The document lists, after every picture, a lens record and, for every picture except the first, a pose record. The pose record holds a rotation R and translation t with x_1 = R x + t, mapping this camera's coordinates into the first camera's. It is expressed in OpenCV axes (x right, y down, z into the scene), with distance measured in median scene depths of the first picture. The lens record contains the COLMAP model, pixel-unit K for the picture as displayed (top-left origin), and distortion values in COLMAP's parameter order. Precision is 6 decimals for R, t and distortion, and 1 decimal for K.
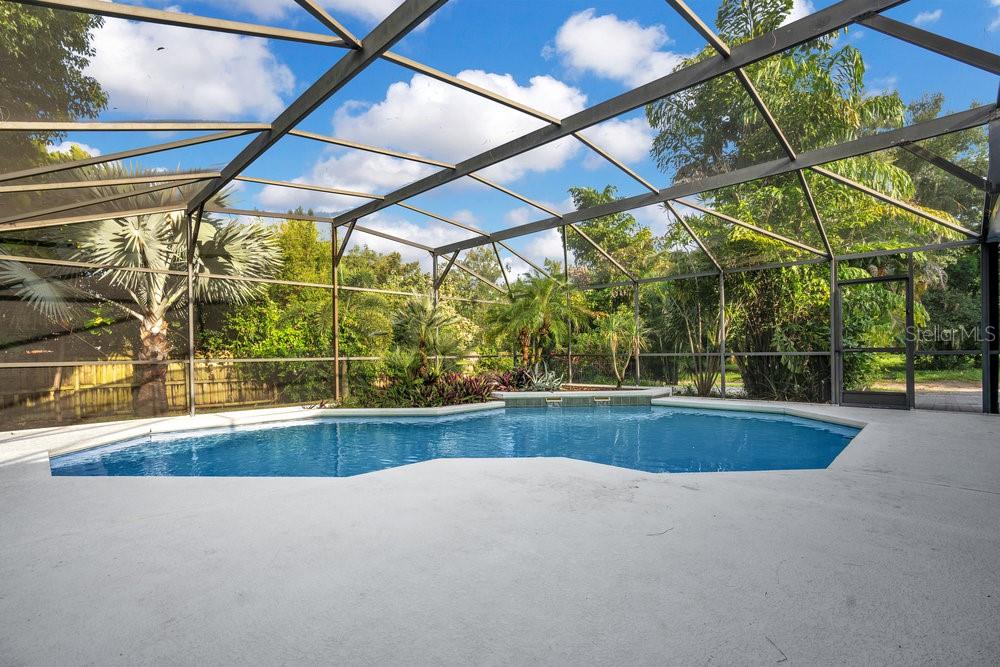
lens RADIAL K [[479.8, 0, 488.4], [0, 479.8, 337.6], [0, 0, 1]] dist [-0.079186, 0.031533]
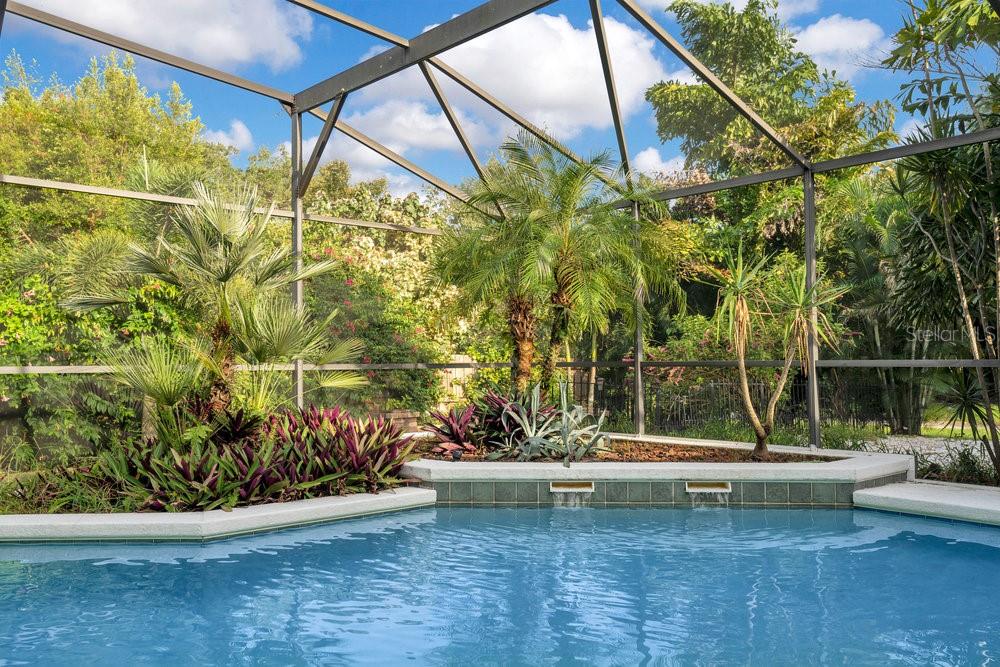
lens RADIAL K [[872.8, 0, 499.4], [0, 872.8, 303.7], [0, 0, 1]] dist [0.034889, 0.001065]
pose [[0.998421, 0.001929, -0.056138, 0.109290], [-0.003738, 0.999476, -0.032142, 0.012608], [0.056046, 0.032301, 0.997906, 0.309058]]
